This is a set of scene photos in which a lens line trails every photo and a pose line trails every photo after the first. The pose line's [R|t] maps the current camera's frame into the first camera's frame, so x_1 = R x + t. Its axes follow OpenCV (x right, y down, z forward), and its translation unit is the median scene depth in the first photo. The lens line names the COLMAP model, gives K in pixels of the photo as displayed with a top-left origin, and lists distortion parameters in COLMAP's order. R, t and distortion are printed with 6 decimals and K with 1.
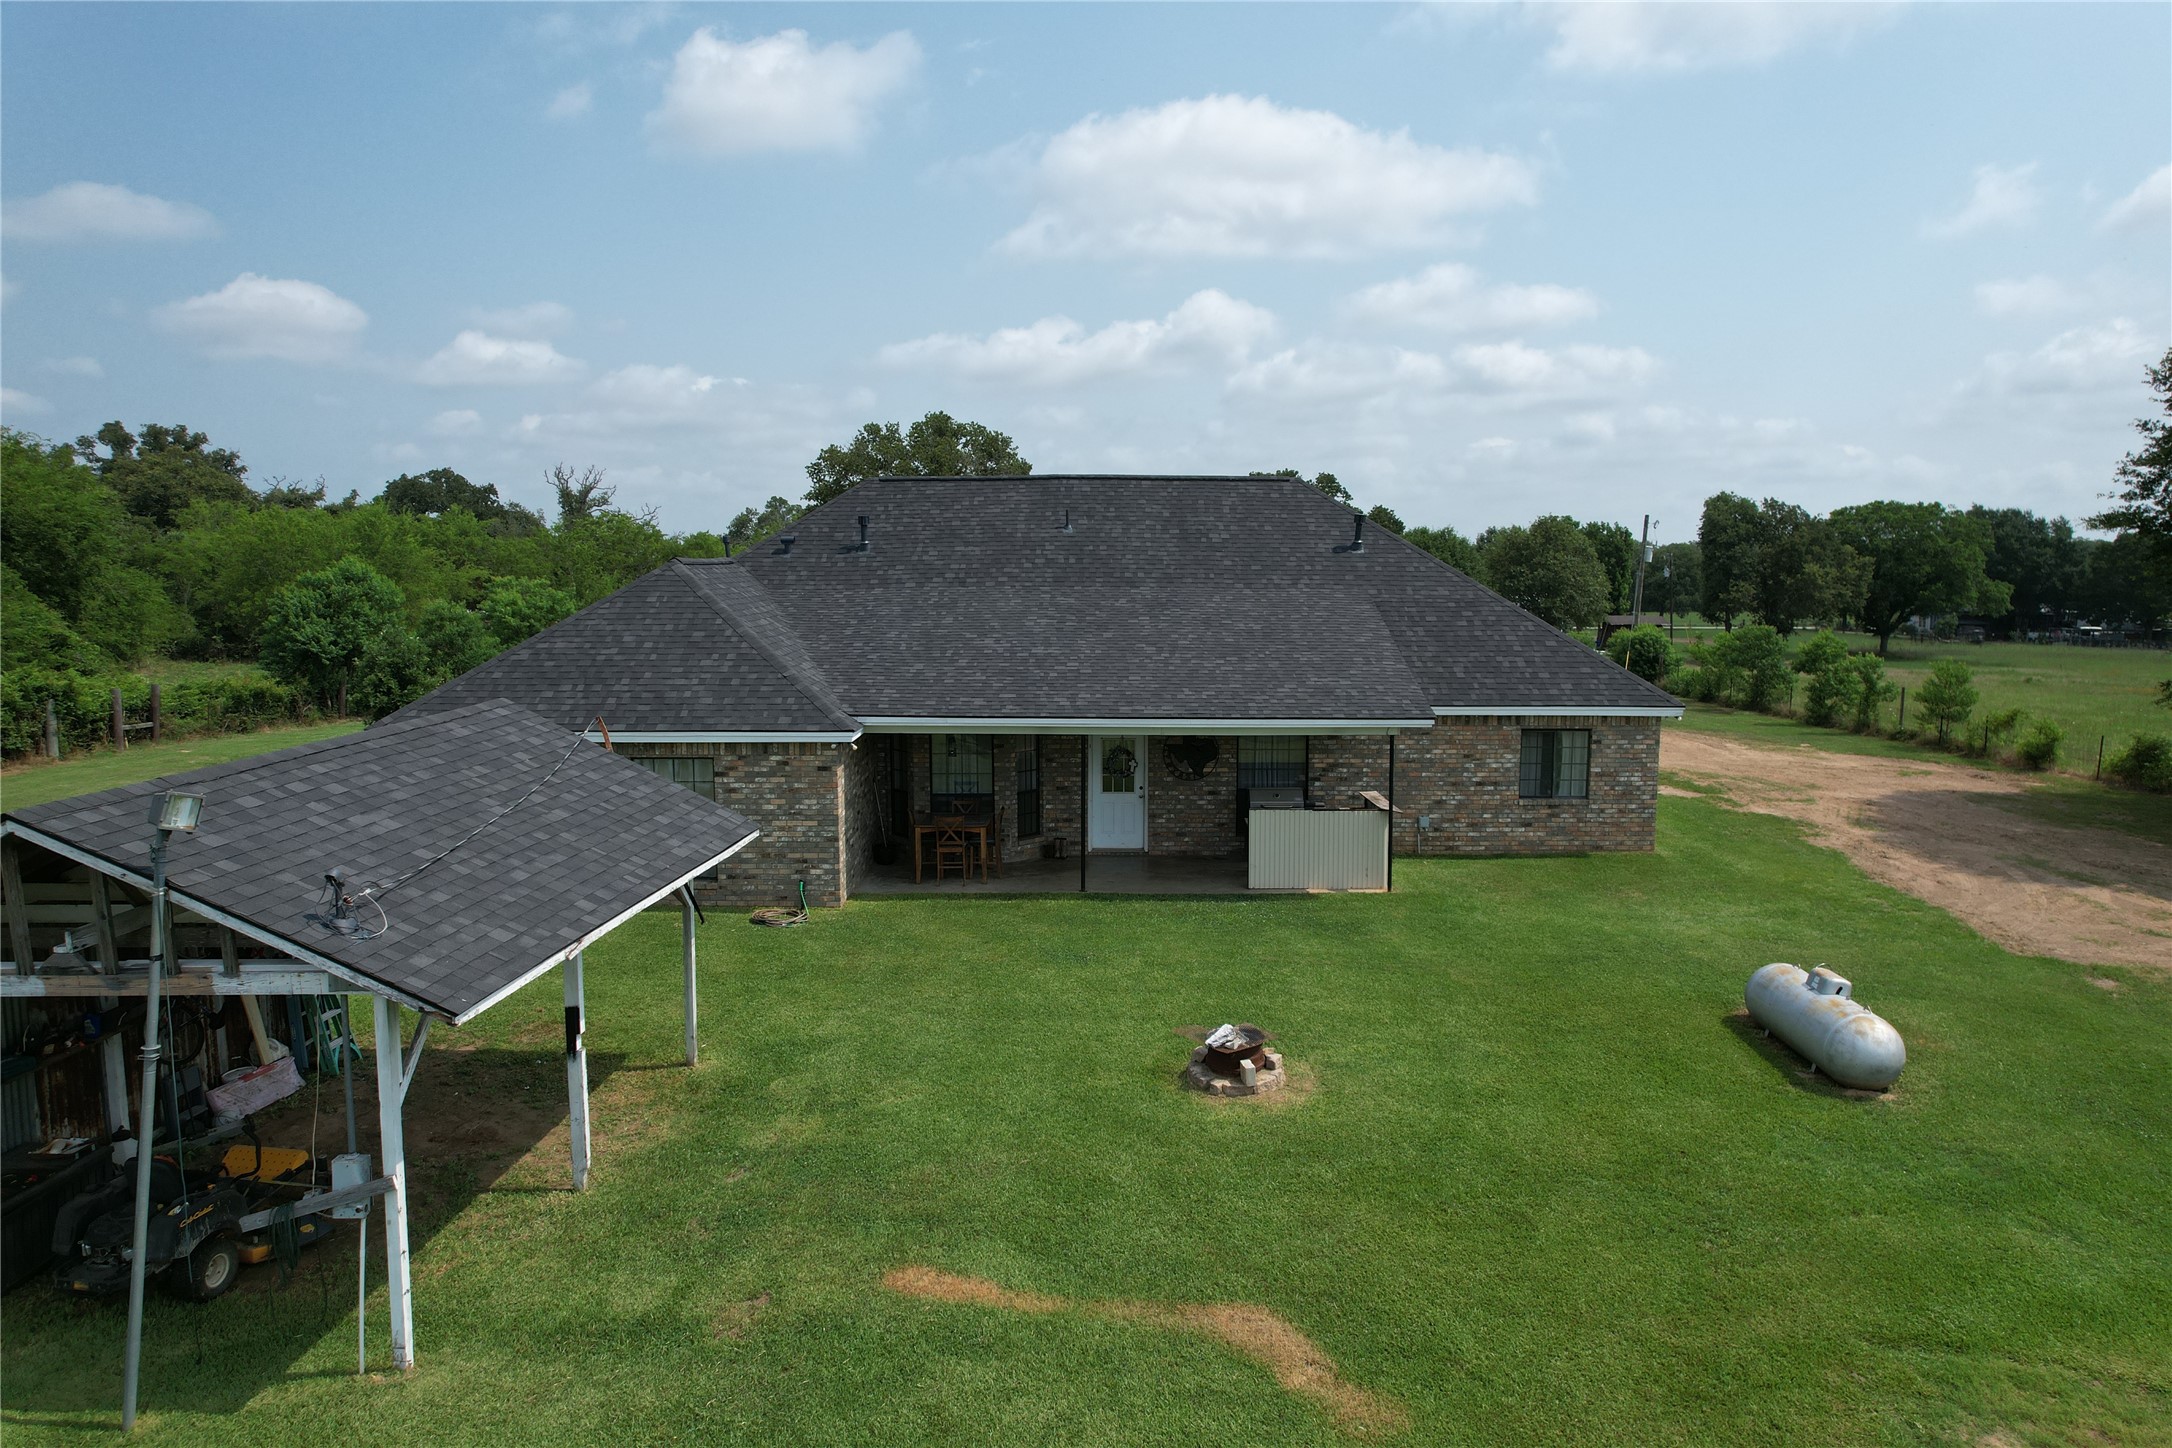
lens RADIAL K [[1385.1, 0, 1092.2], [0, 1385.1, 717.6], [0, 0, 1]] dist [-0.073249, 0.065775]
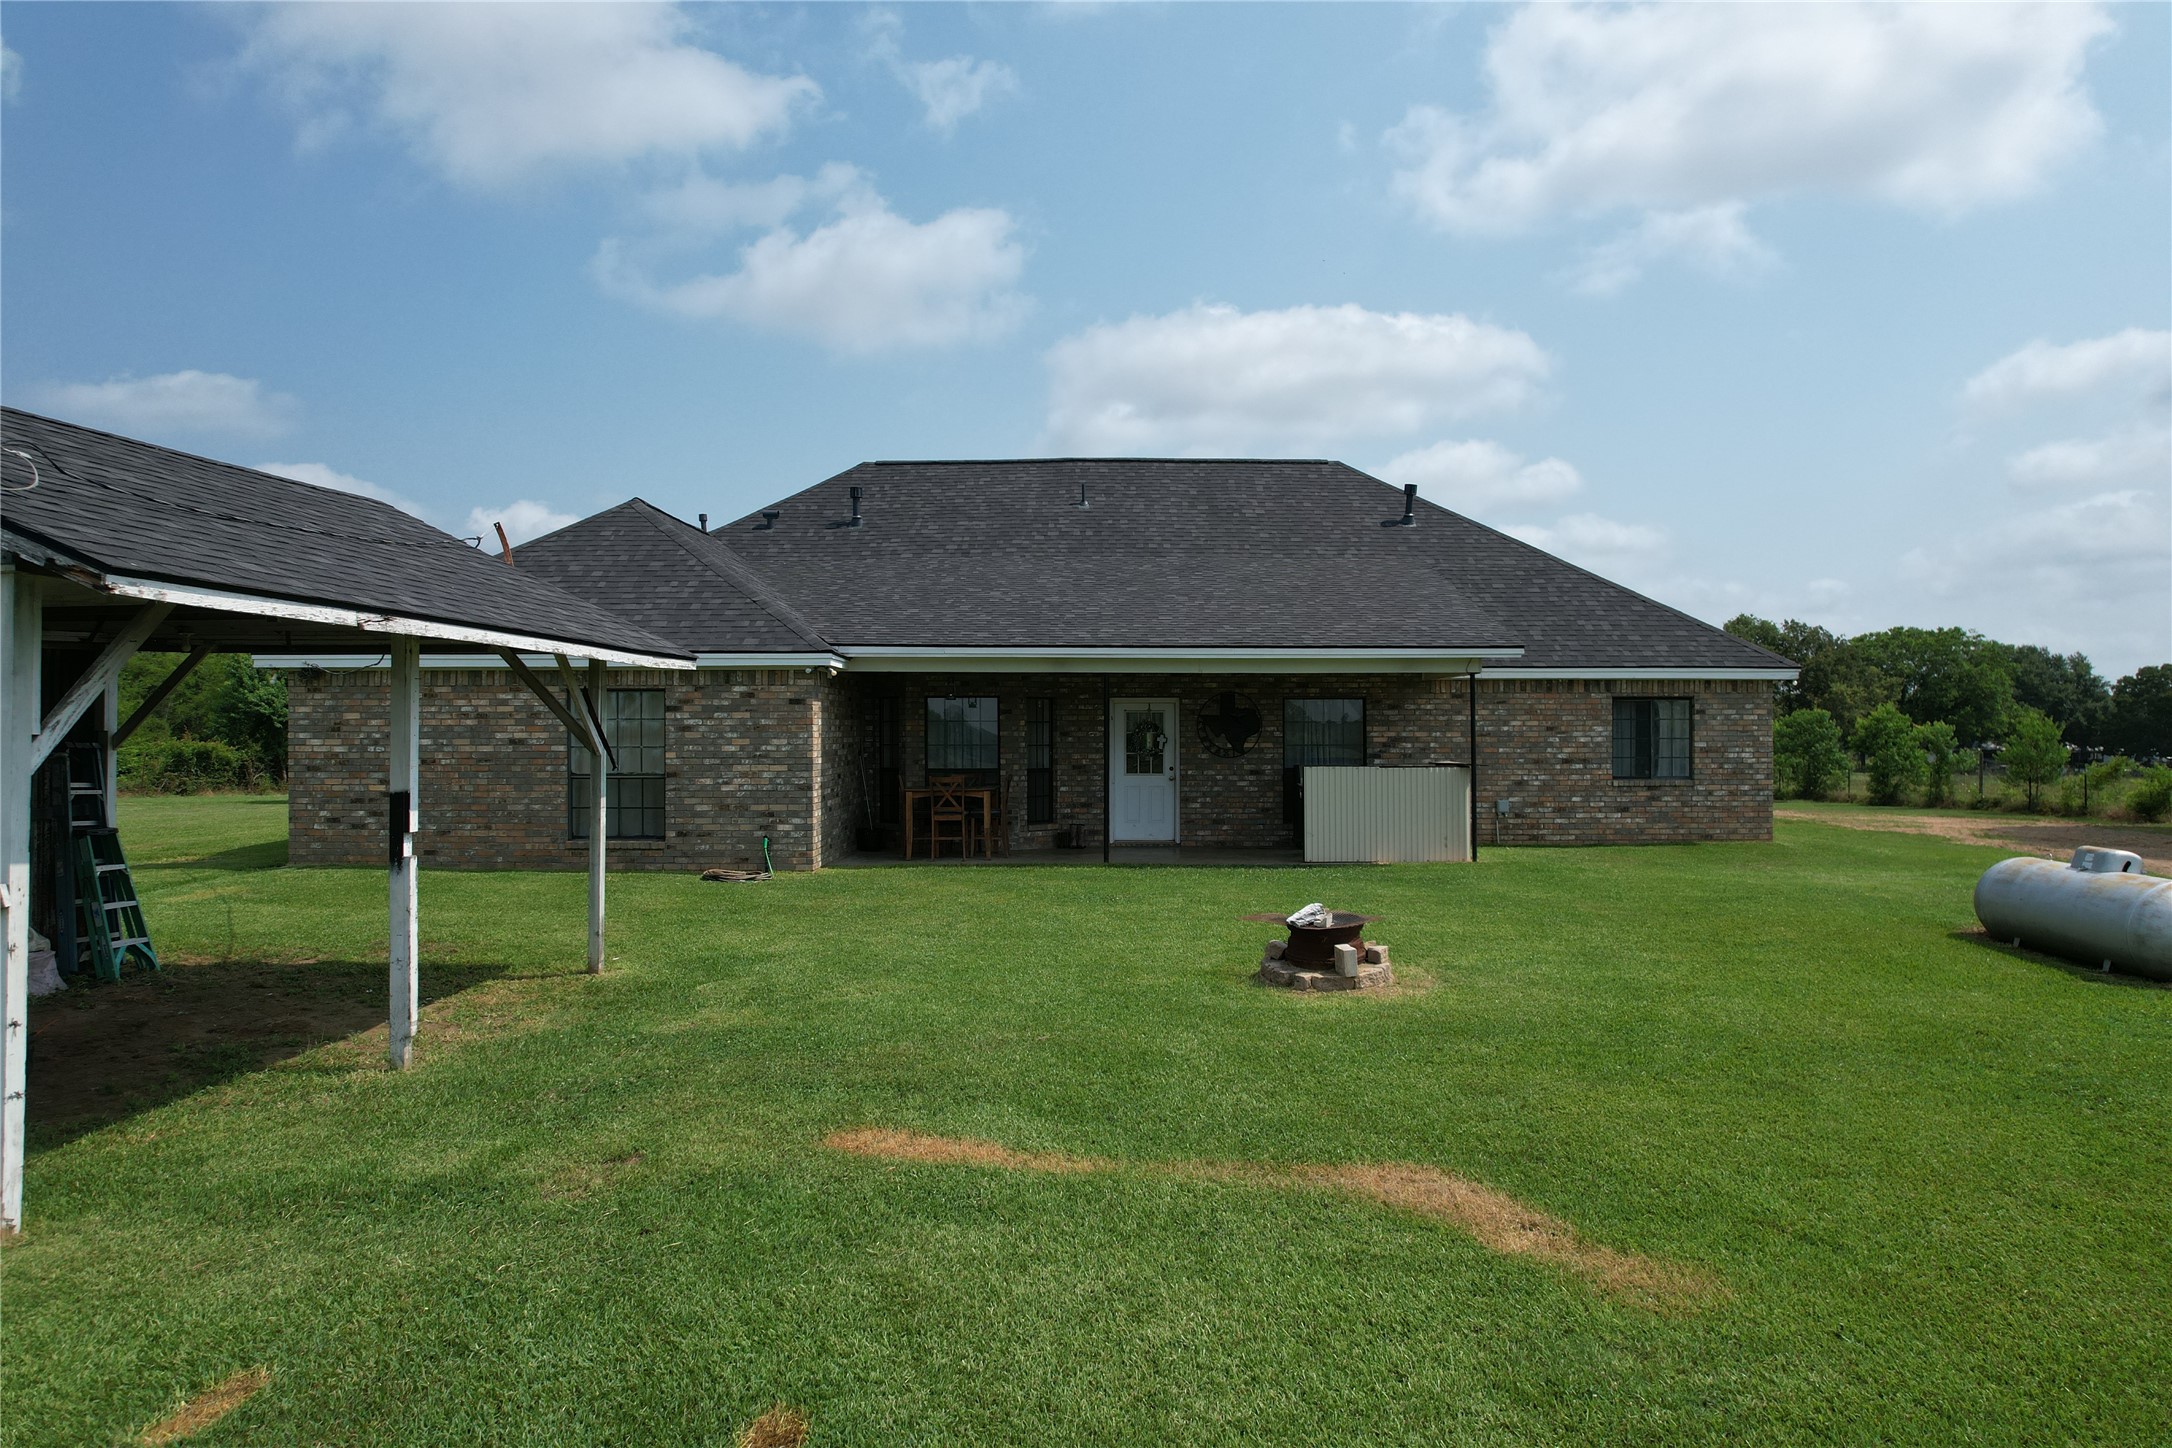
lens RADIAL K [[1385.1, 0, 1092.2], [0, 1385.1, 717.6], [0, 0, 1]] dist [-0.073249, 0.065775]
pose [[0.999994, -0.001194, -0.003119, -0.011477], [0.000806, 0.992571, -0.121662, 0.129702], [0.003241, 0.121659, 0.992567, 0.152075]]
